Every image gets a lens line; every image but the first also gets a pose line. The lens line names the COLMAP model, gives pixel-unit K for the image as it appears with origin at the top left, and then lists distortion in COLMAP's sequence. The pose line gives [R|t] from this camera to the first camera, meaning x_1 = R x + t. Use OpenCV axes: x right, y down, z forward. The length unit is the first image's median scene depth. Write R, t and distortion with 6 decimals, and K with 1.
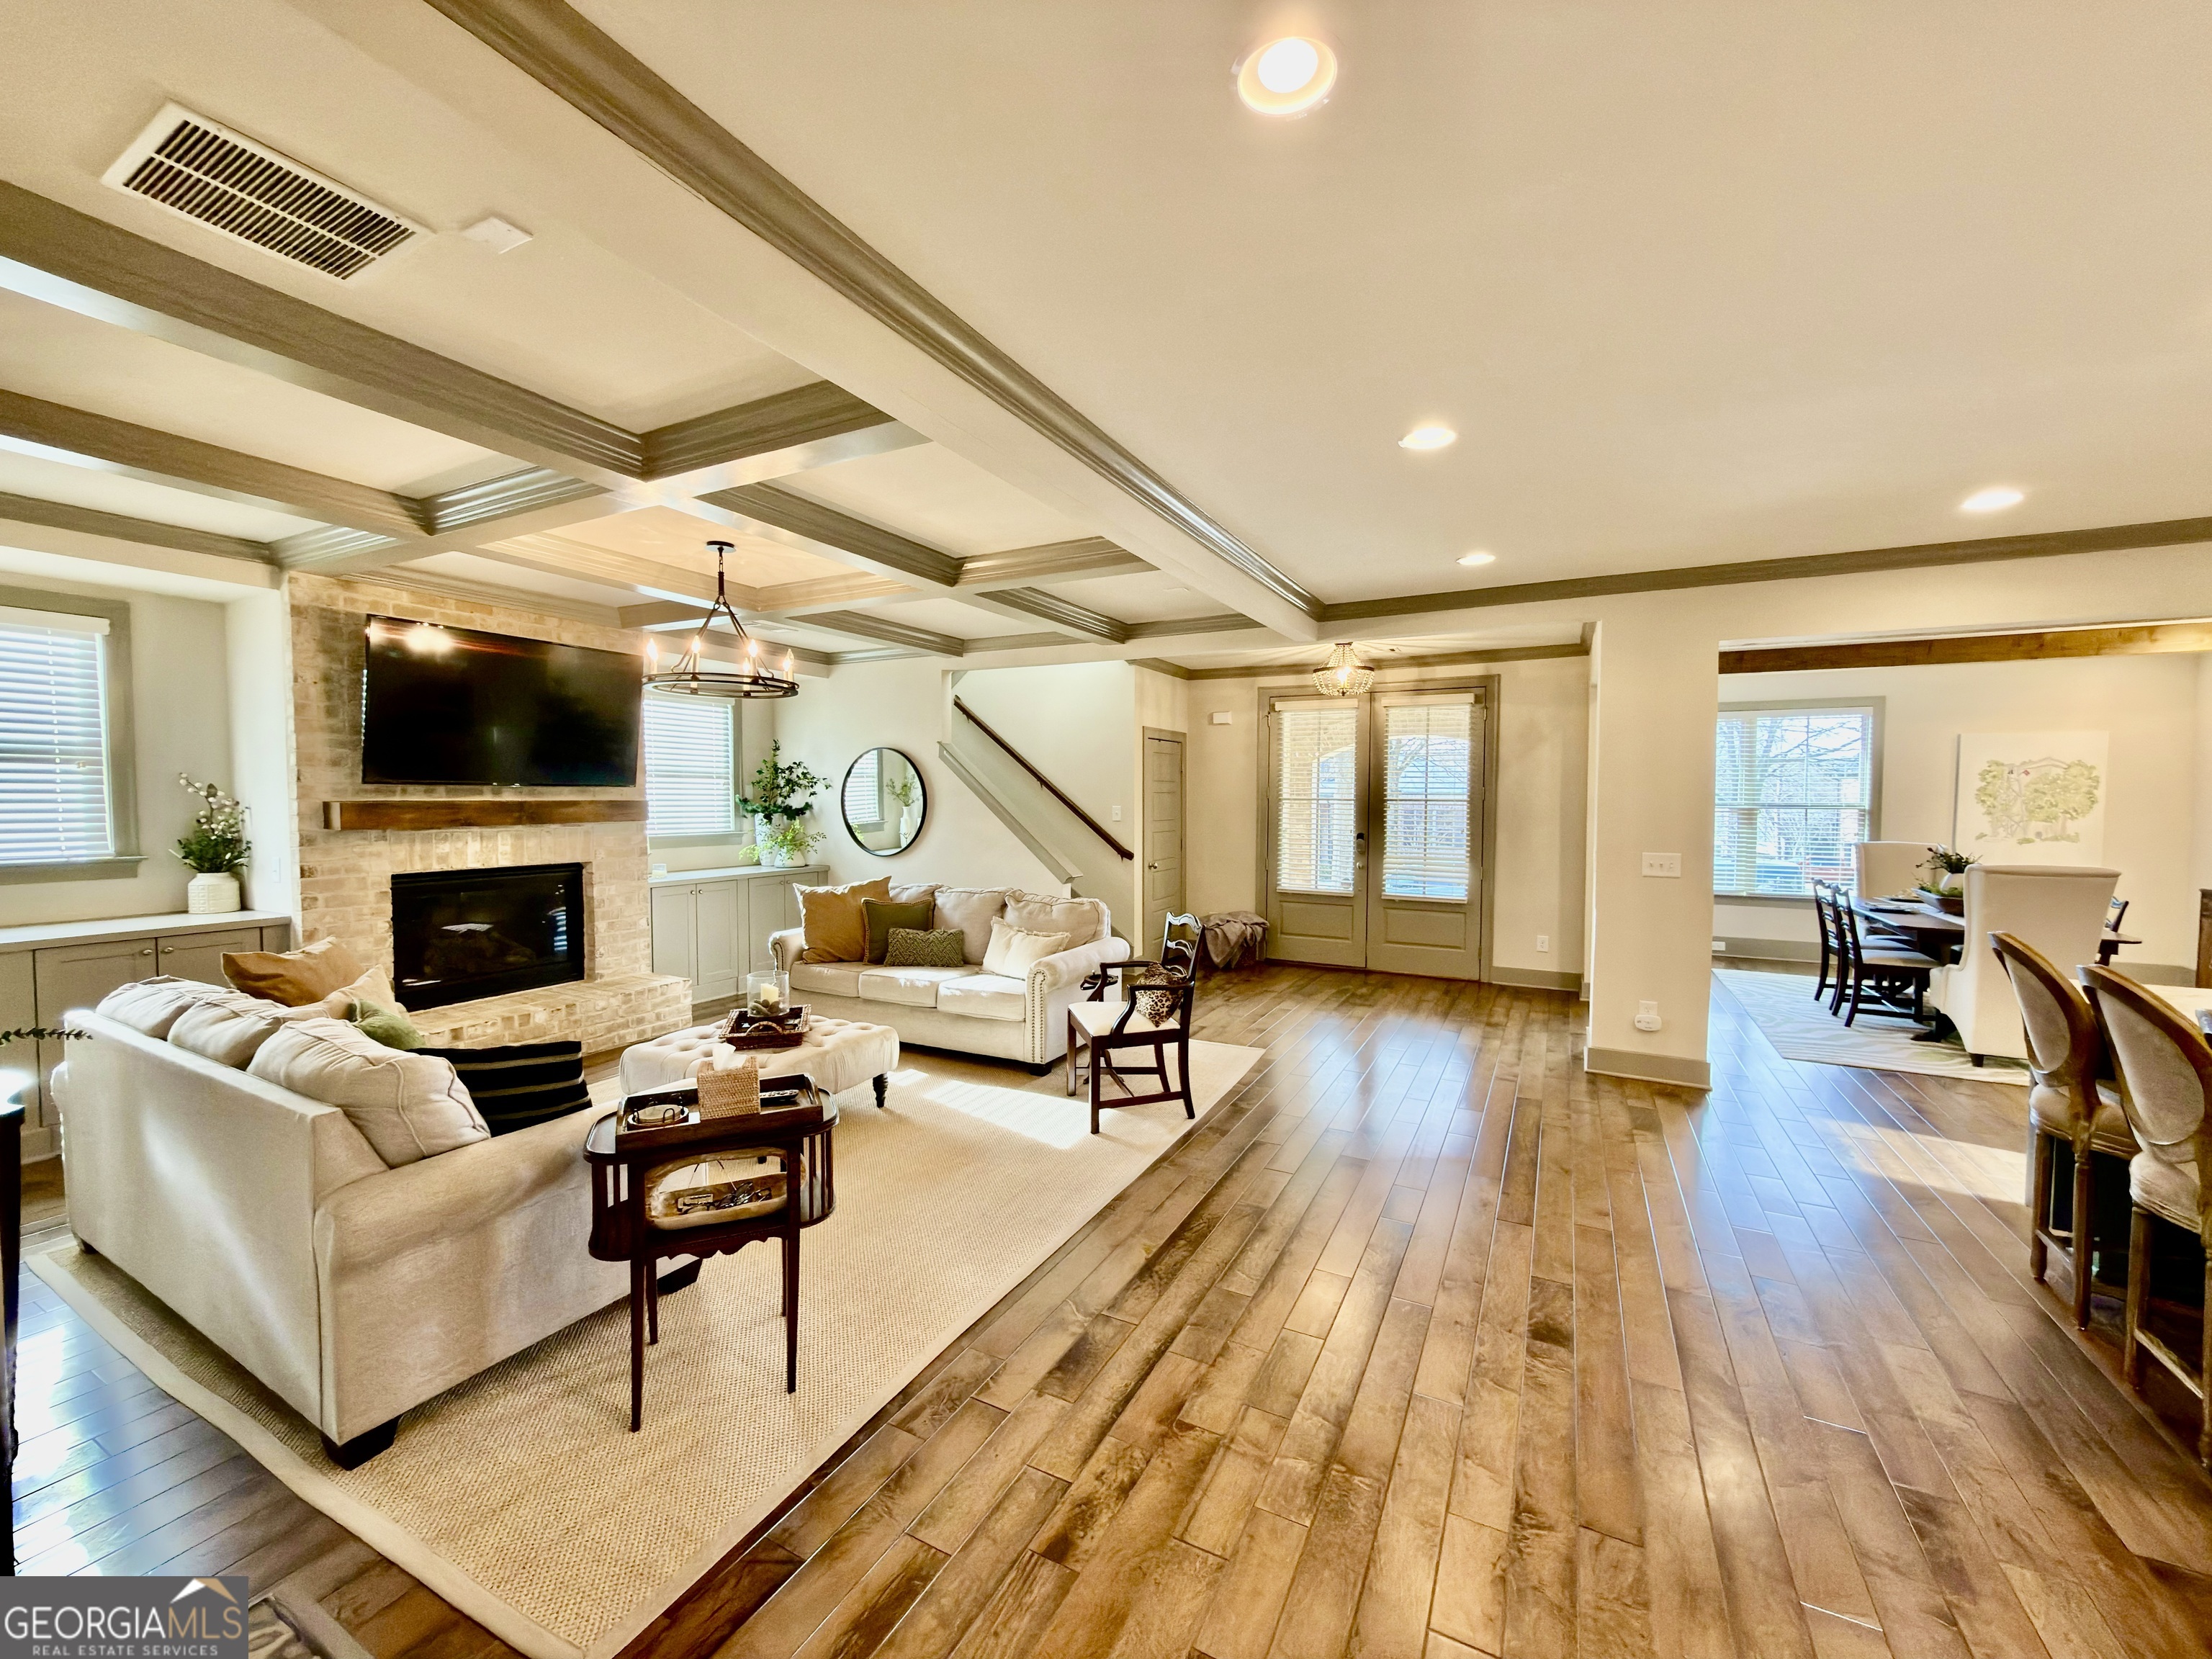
lens RADIAL K [[875.2, 0, 1104.0], [0, 875.2, 830.8], [0, 0, 1]] dist [-0.000092, -0.000422]
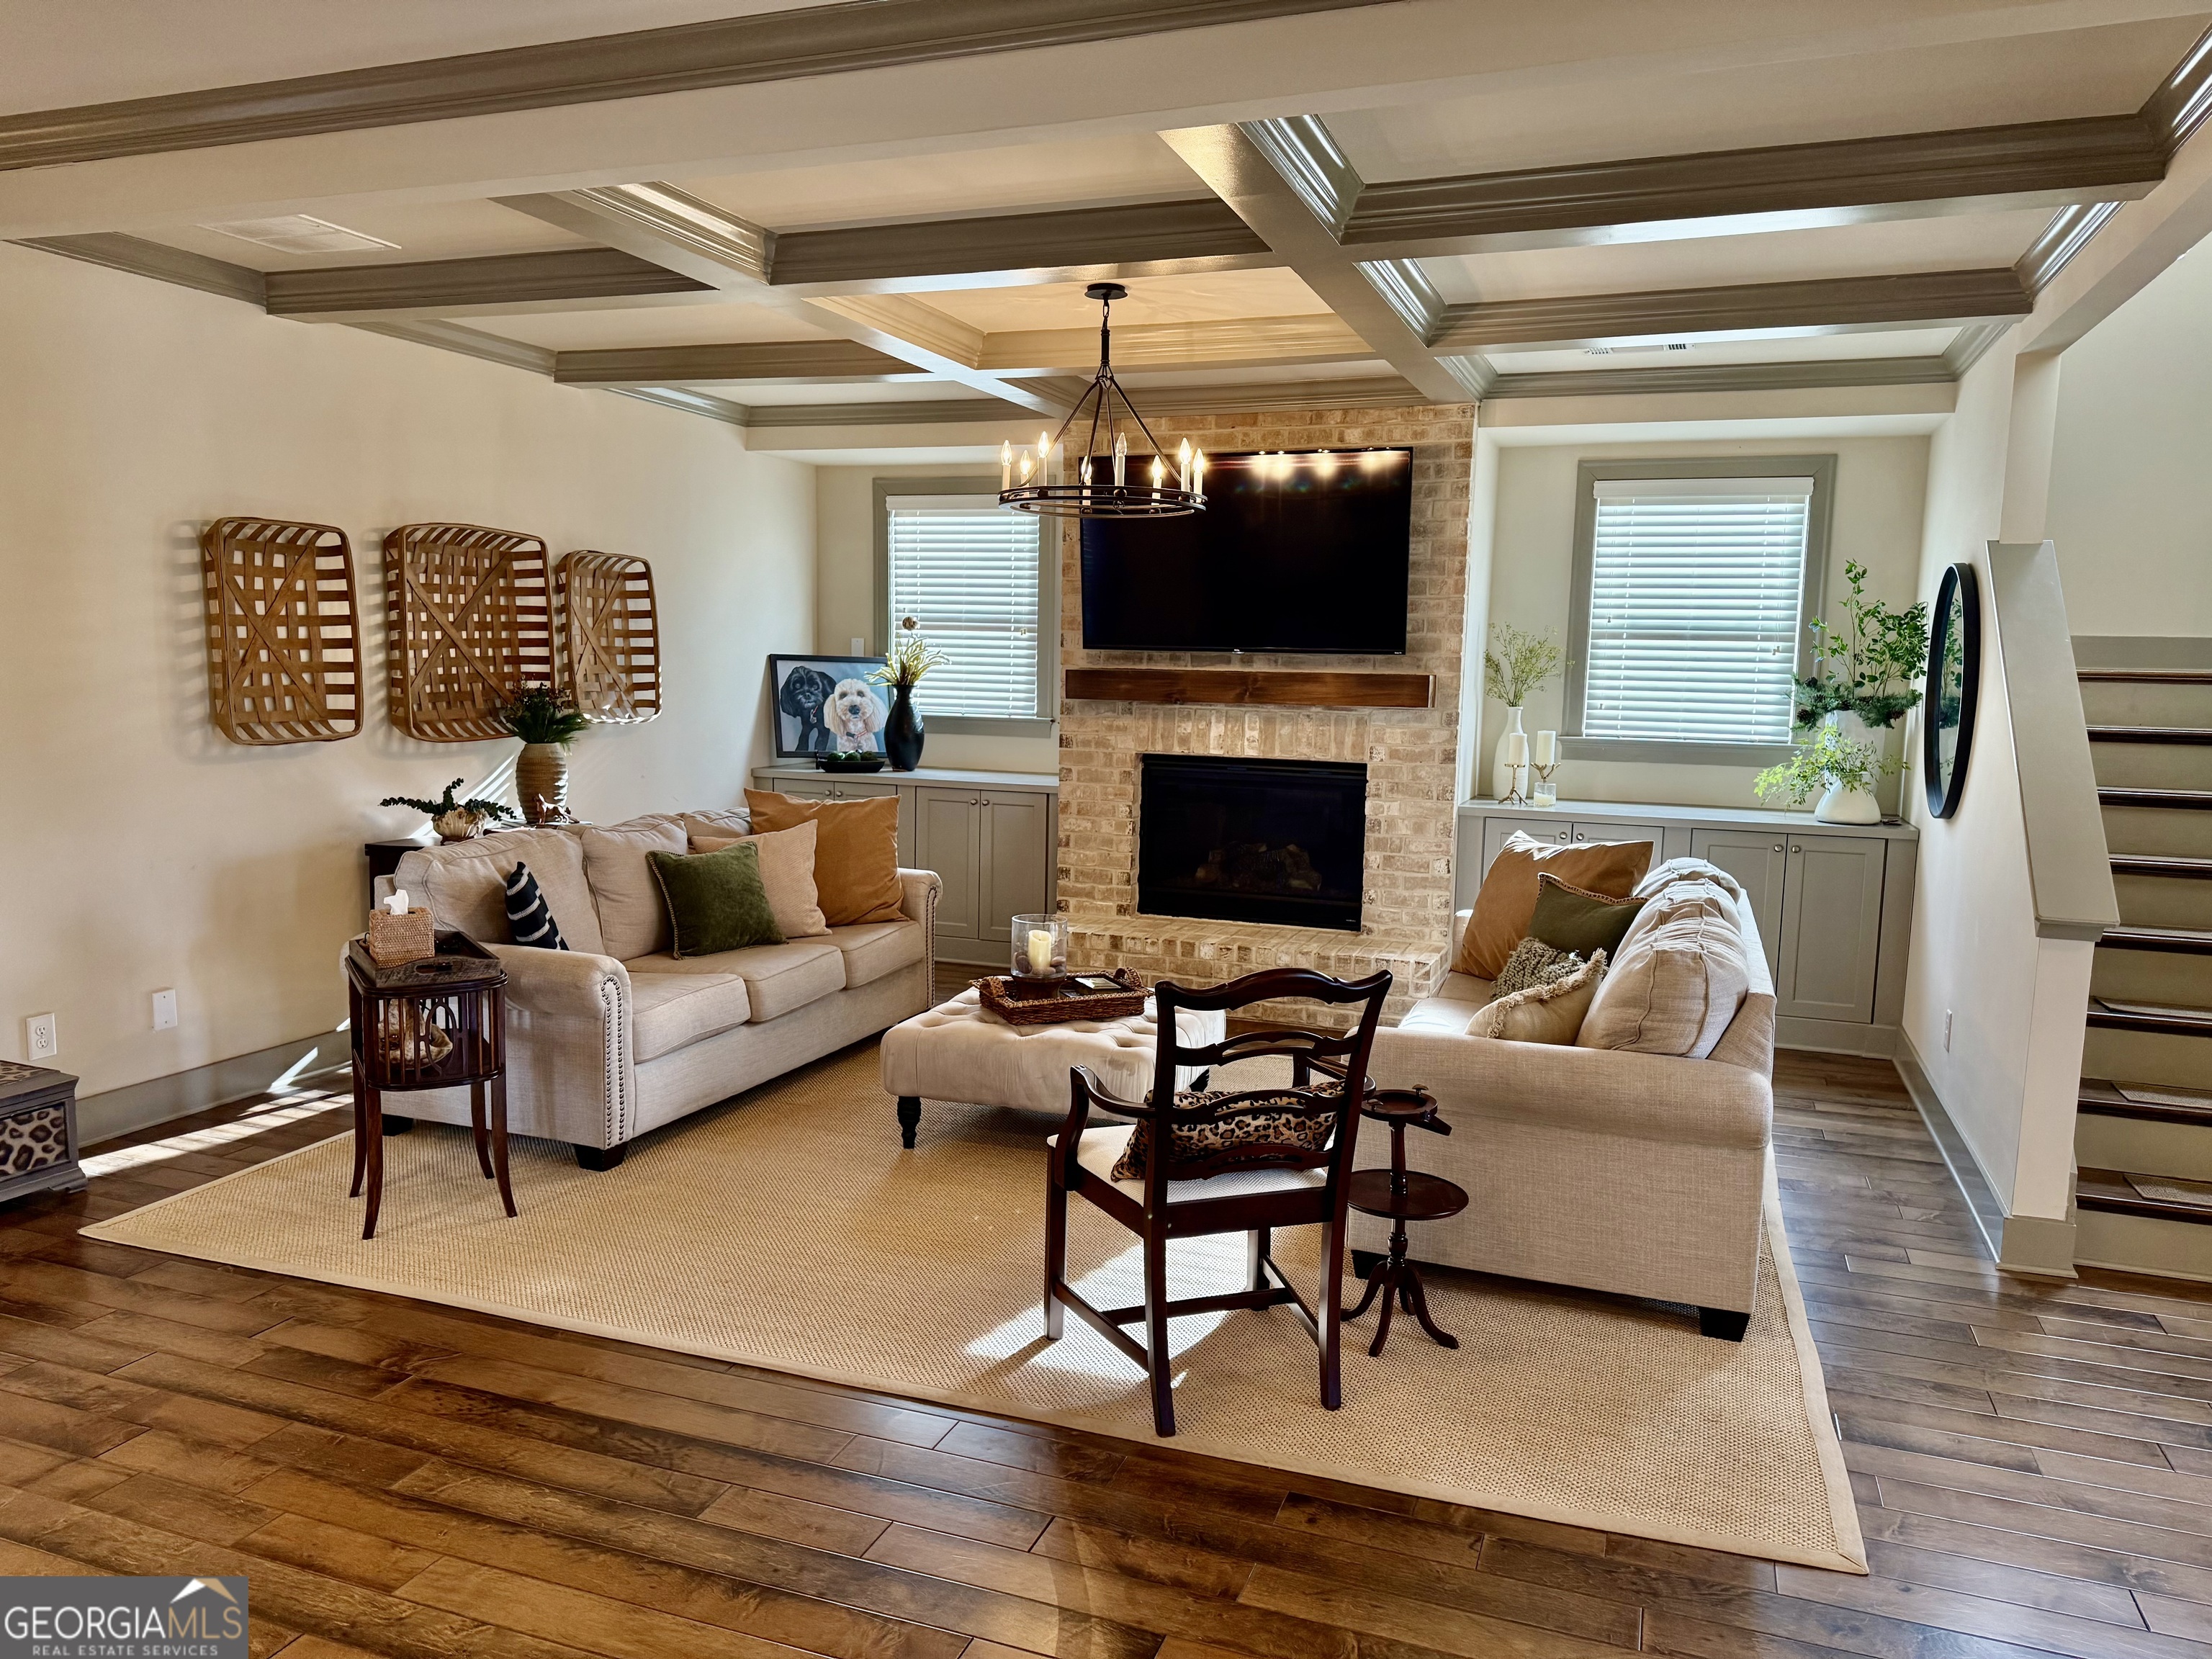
lens RADIAL K [[1544.8, 0, 1085.7], [0, 1544.8, 836.8], [0, 0, 1]] dist [0.080800, -0.084374]
pose [[0.120502, 0.116327, -0.985874, 0.750355], [-0.059445, 0.992174, 0.109804, -0.035487], [0.990932, 0.045374, 0.126474, 0.797645]]
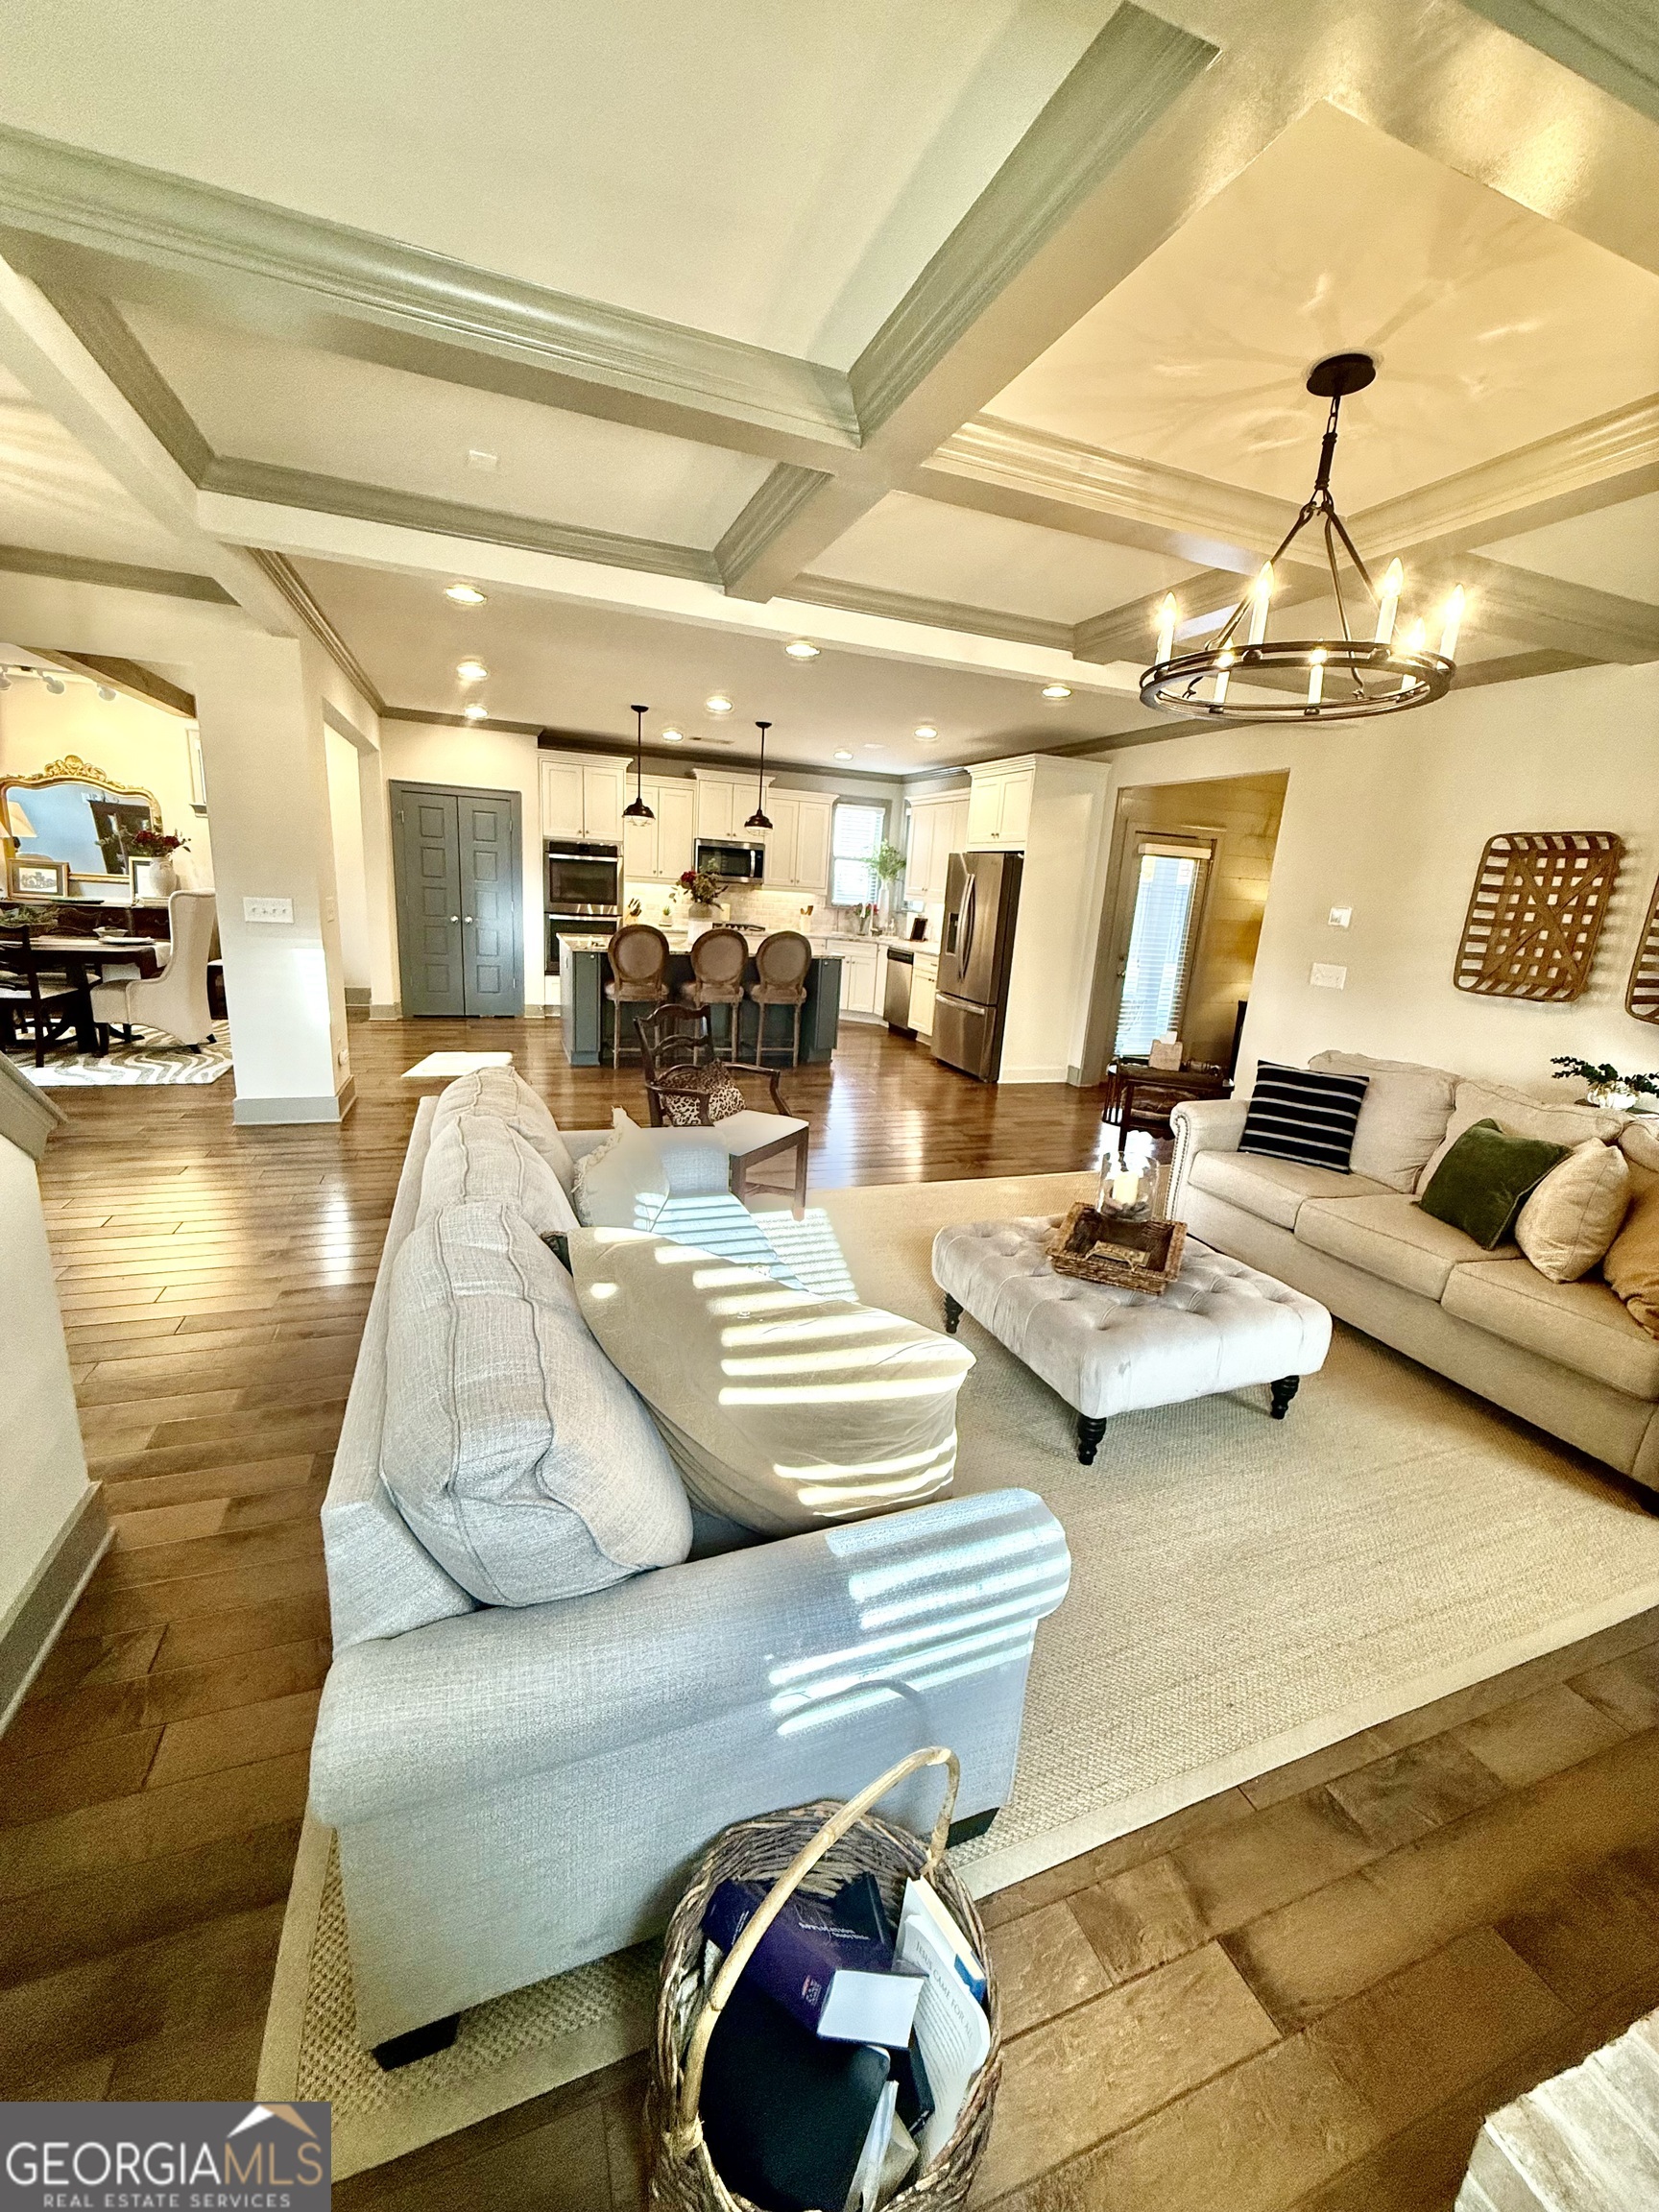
lens RADIAL K [[875.2, 0, 837.9], [0, 875.2, 1094.9], [0, 0, 1]] dist [0.001097, -0.000777]
pose [[-0.749976, -0.206023, 0.628562, -0.583199], [-0.039487, 0.962508, 0.268365, -0.059556], [-0.660285, 0.176448, -0.729993, 1.504348]]
